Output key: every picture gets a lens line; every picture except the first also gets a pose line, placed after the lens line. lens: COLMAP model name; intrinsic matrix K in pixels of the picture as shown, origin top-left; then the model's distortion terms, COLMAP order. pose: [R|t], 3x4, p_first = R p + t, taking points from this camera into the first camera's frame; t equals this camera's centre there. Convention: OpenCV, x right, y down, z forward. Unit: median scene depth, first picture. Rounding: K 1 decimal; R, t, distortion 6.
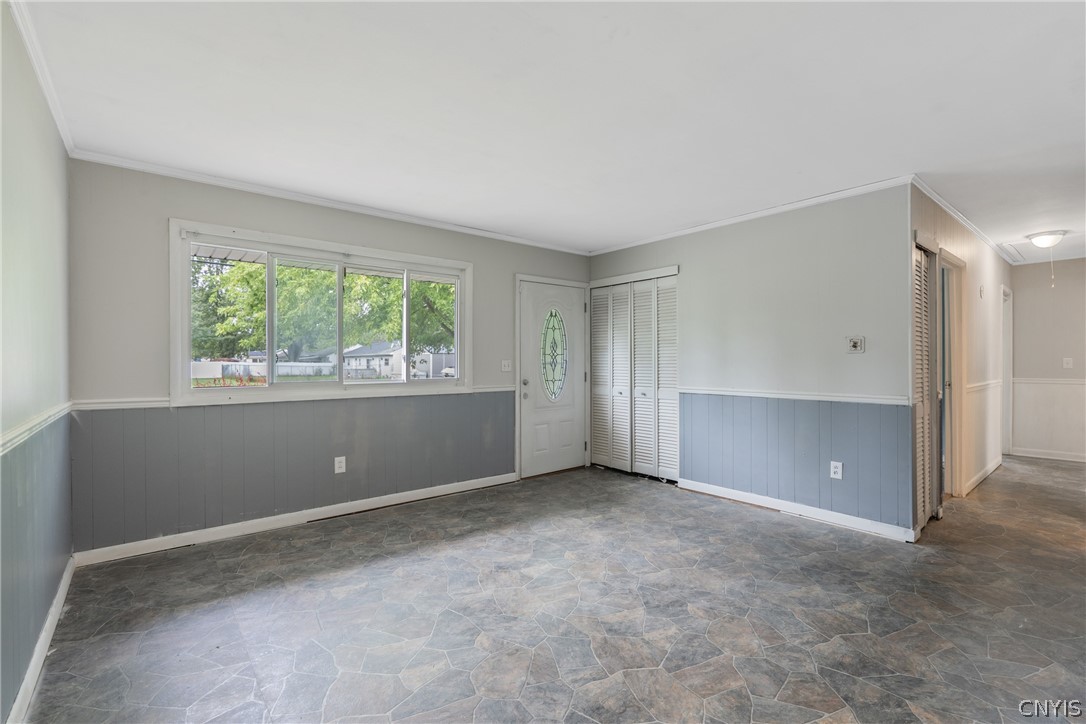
lens RADIAL K [[484.9, 0, 557.1], [0, 484.9, 362.3], [0, 0, 1]] dist [-0.000591, -0.000061]
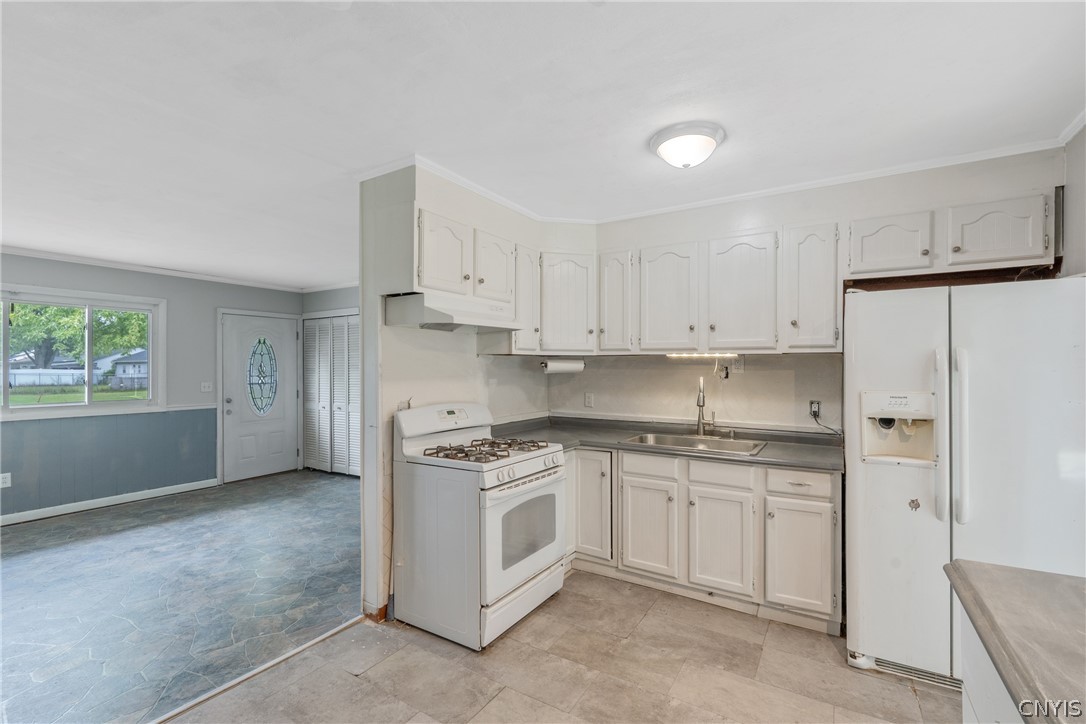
lens RADIAL K [[475.4, 0, 542.9], [0, 475.4, 367.1], [0, 0, 1]] dist [-0.001030, -0.000390]
pose [[0.954020, 0.002699, 0.299731, 0.400897], [-0.002052, 0.999995, -0.002472, -0.048570], [-0.299736, 0.001743, 0.954020, -0.408676]]
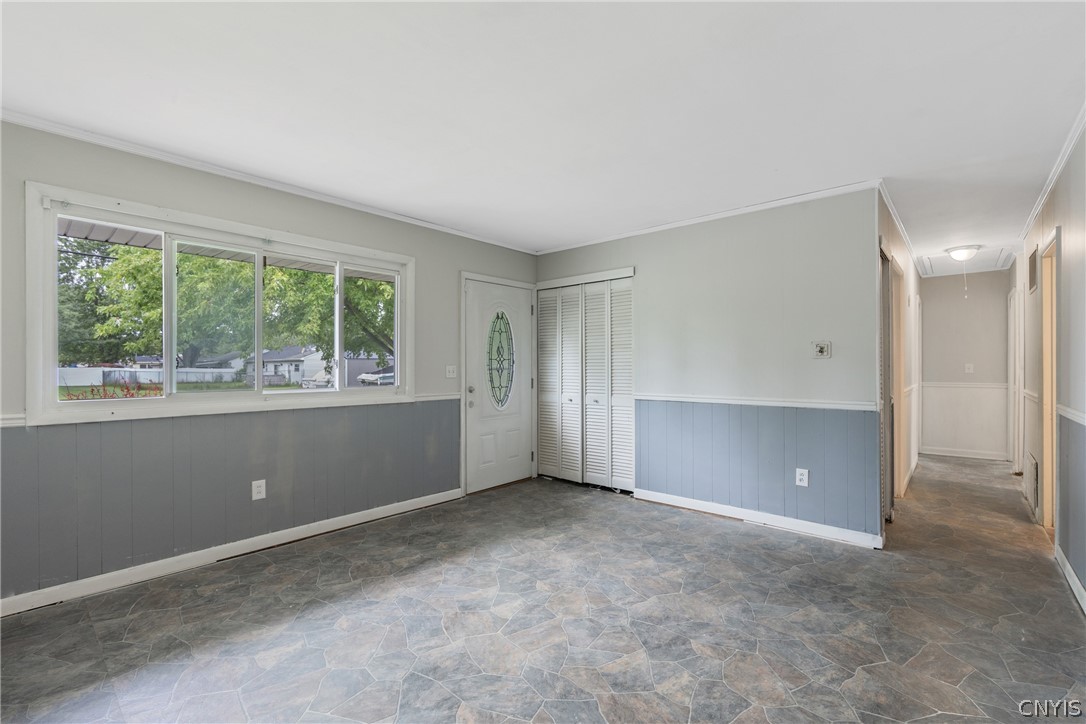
lens RADIAL K [[475.4, 0, 542.9], [0, 475.4, 367.1], [0, 0, 1]] dist [-0.001030, -0.000390]
pose [[0.989876, -0.000154, 0.141936, -0.074929], [0.000406, 0.999998, -0.001744, 0.000355], [-0.141935, 0.001784, 0.989874, 0.110819]]
